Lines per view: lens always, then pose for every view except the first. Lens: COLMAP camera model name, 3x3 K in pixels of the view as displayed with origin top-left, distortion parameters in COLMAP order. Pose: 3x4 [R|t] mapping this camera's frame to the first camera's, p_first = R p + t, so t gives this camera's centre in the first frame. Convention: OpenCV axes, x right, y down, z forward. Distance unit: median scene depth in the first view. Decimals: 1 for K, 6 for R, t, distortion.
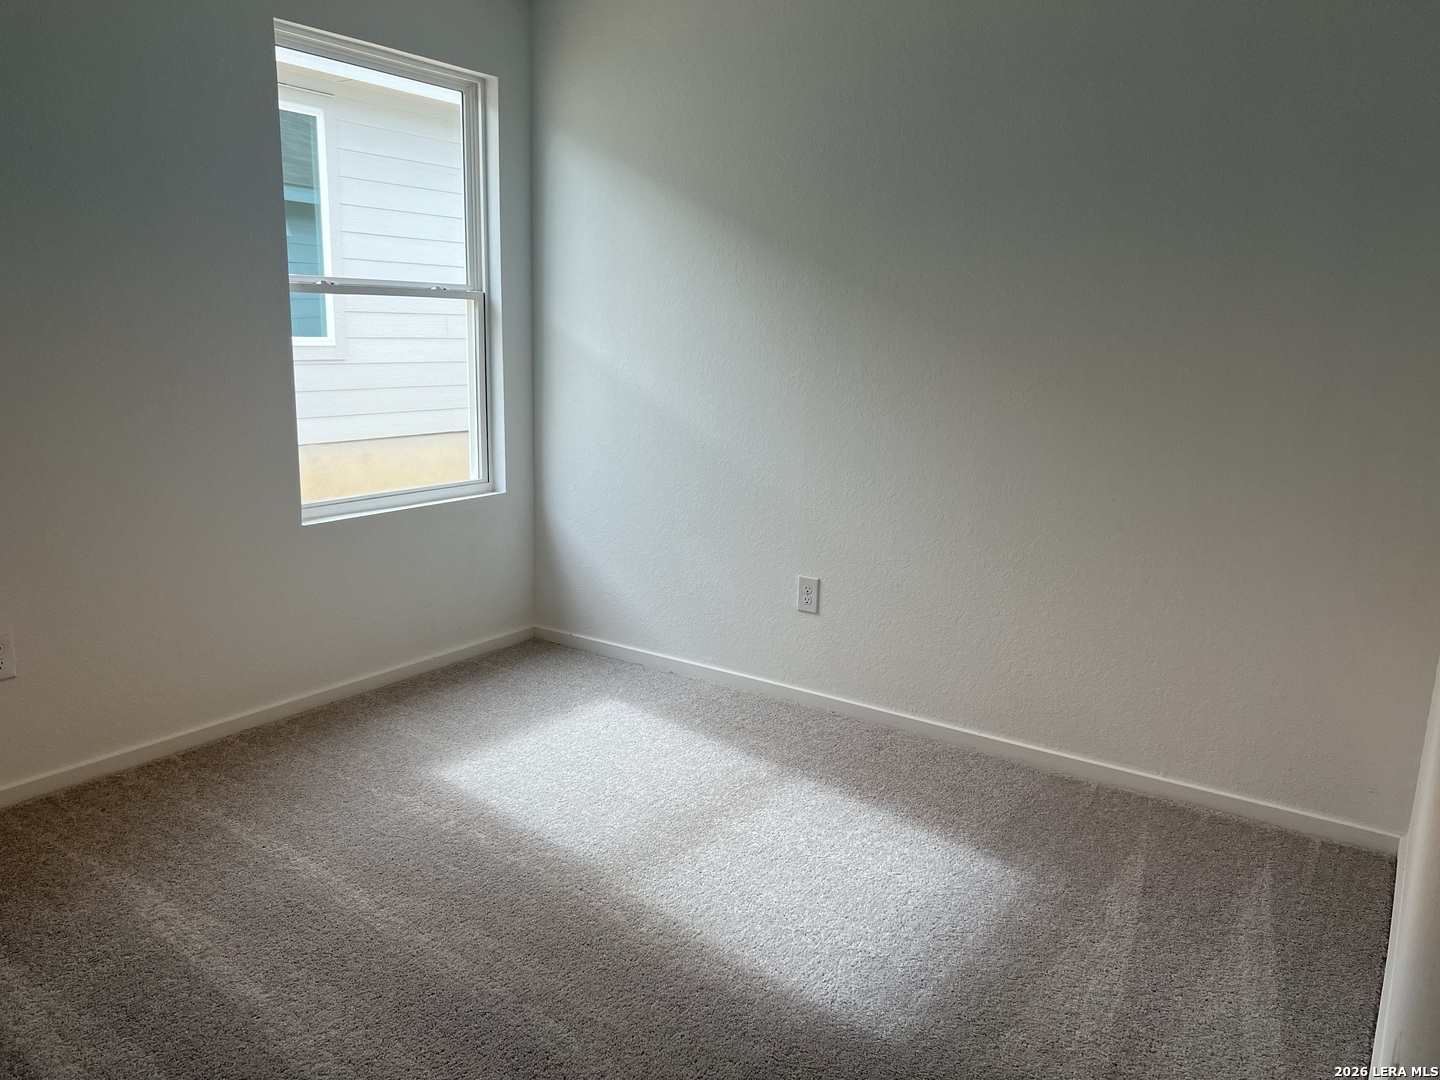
lens RADIAL K [[1082.8, 0, 725.0], [0, 1082.8, 547.4], [0, 0, 1]] dist [0.011776, -0.019588]
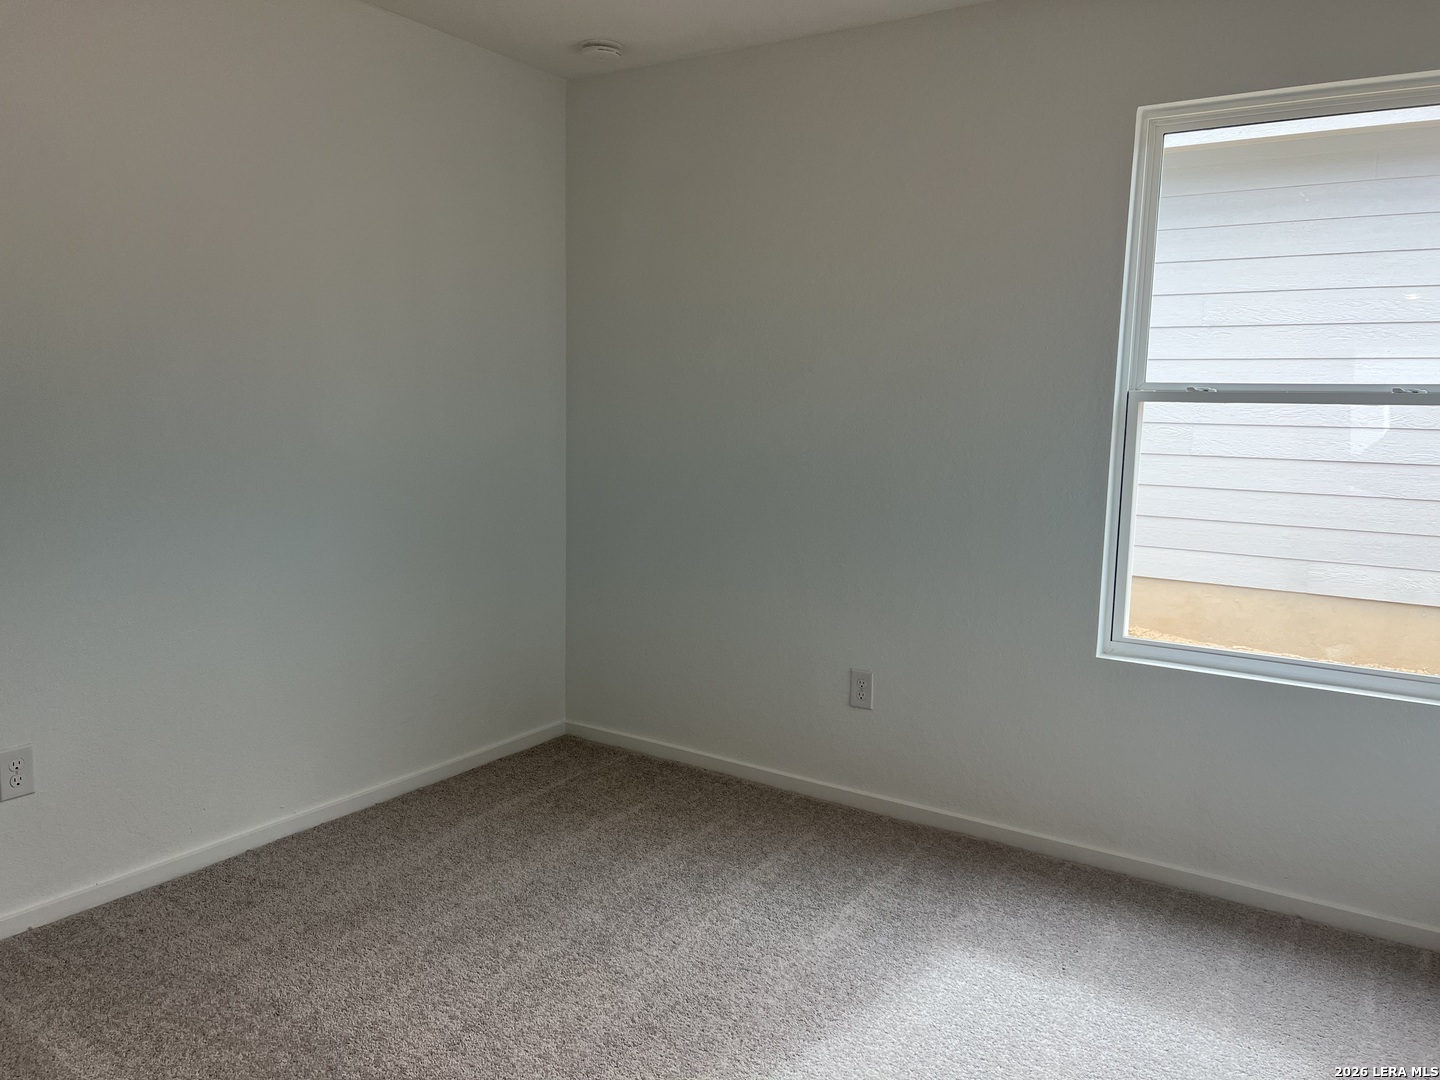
lens RADIAL K [[1082.8, 0, 725.5], [0, 1082.8, 537.7], [0, 0, 1]] dist [0.011776, -0.019588]
pose [[0.024195, 0.111586, -0.993460, 0.458270], [-0.226519, 0.968517, 0.103268, -0.132700], [0.973706, 0.222539, 0.048709, 0.613250]]
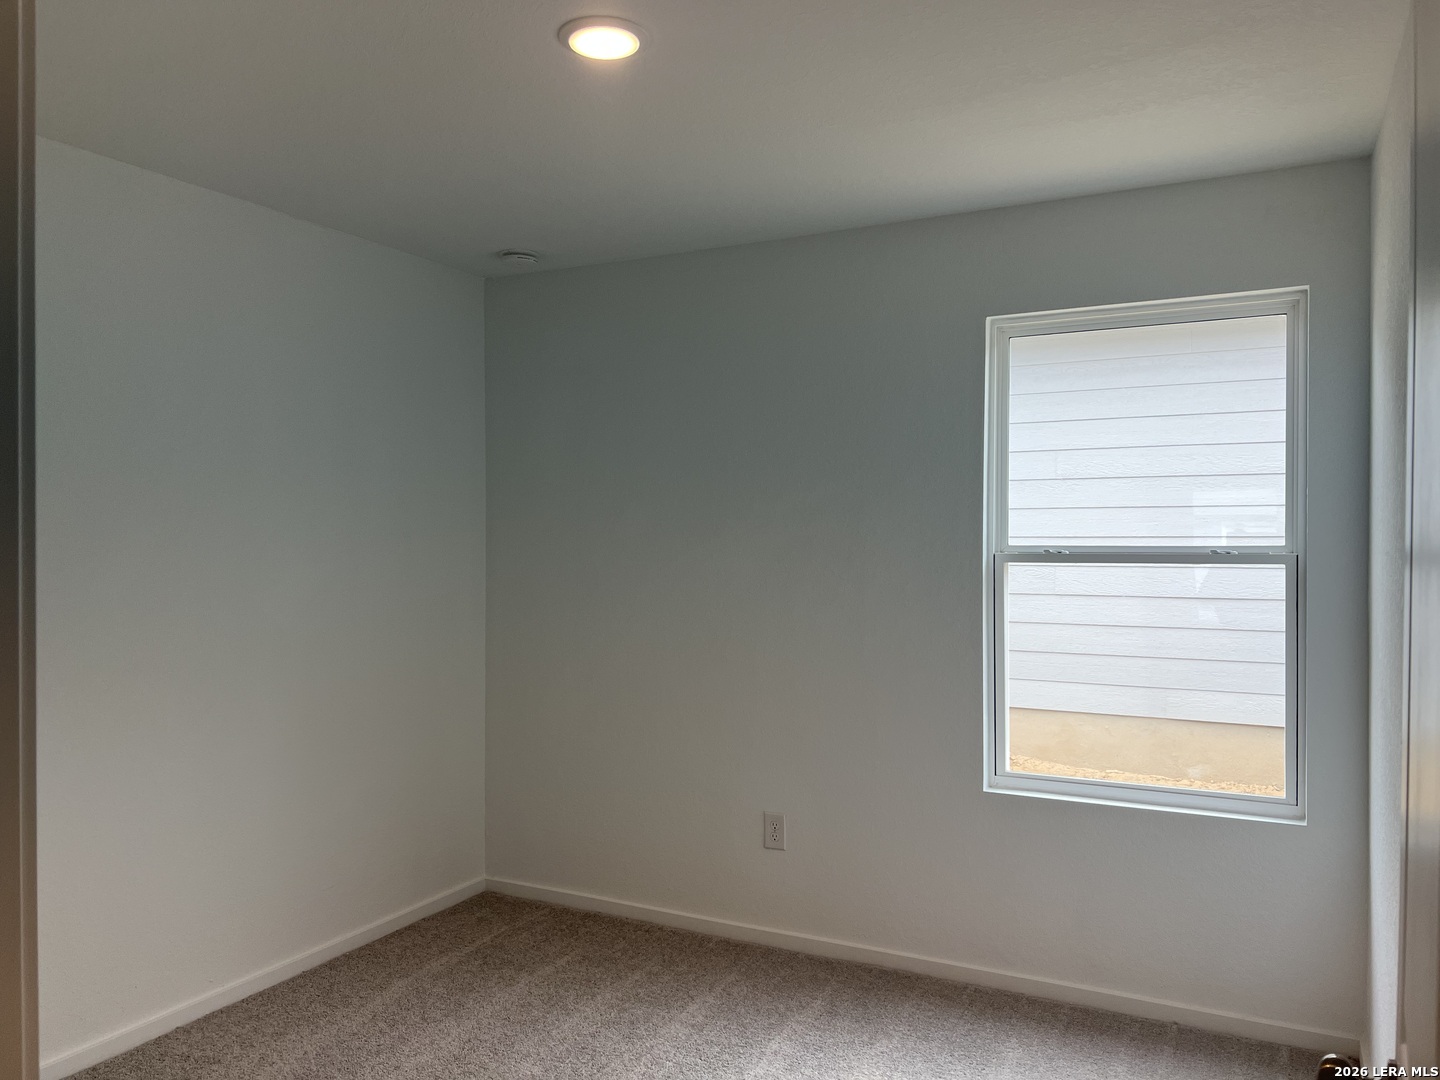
lens RADIAL K [[1082.8, 0, 723.6], [0, 1082.8, 526.7], [0, 0, 1]] dist [0.011776, -0.019588]
pose [[0.129642, -0.024951, -0.991247, 0.544202], [-0.202431, 0.977963, -0.051092, -0.151574], [0.970677, 0.207283, 0.121734, 0.576032]]
